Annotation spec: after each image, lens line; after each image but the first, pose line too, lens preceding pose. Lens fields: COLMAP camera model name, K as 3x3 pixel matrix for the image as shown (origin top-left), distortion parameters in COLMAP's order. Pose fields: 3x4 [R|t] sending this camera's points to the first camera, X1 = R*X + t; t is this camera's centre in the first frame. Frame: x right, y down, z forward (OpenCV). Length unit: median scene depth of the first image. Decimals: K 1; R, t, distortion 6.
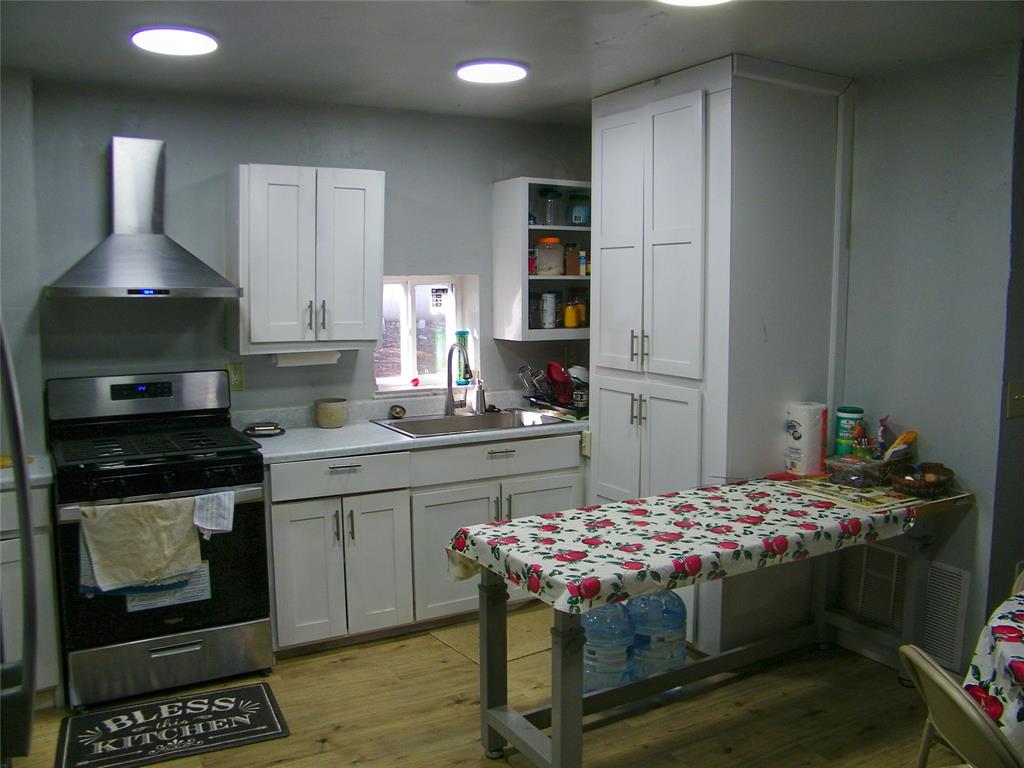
lens RADIAL K [[874.2, 0, 510.9], [0, 874.2, 381.1], [0, 0, 1]] dist [-0.176986, 0.146263]
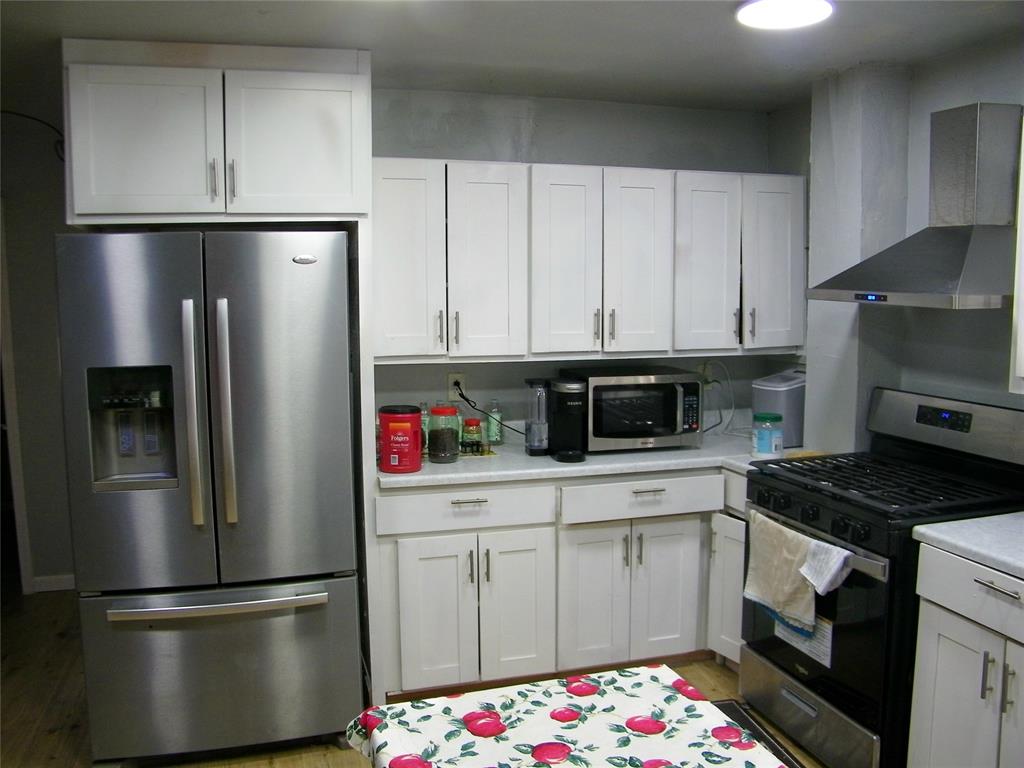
lens RADIAL K [[874.2, 0, 510.9], [0, 874.2, 381.1], [0, 0, 1]] dist [-0.176986, 0.146263]
pose [[-0.226108, 0.109051, -0.967979, 0.501919], [-0.100982, 0.985736, 0.134640, -0.104093], [0.968854, 0.128191, -0.211870, 0.870240]]
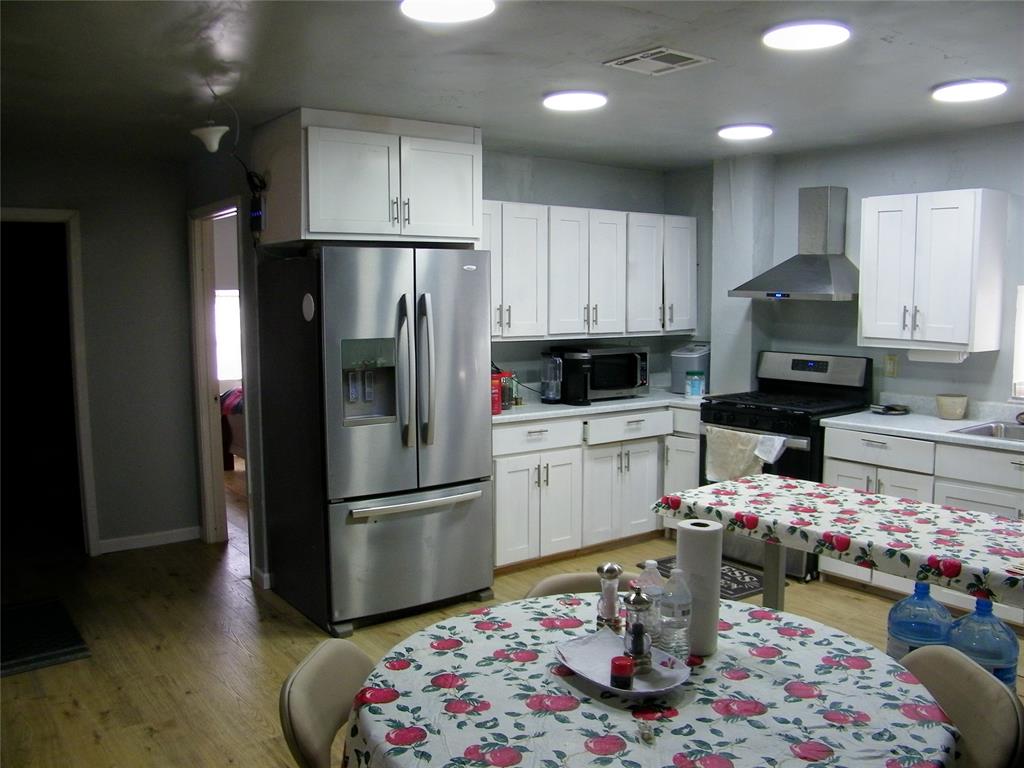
lens RADIAL K [[874.2, 0, 510.9], [0, 874.2, 381.1], [0, 0, 1]] dist [-0.176986, 0.146263]
pose [[0.123197, 0.099502, -0.987381, 1.032460], [-0.107023, 0.990490, 0.086461, -0.038049], [0.986594, 0.095021, 0.132675, 0.372437]]
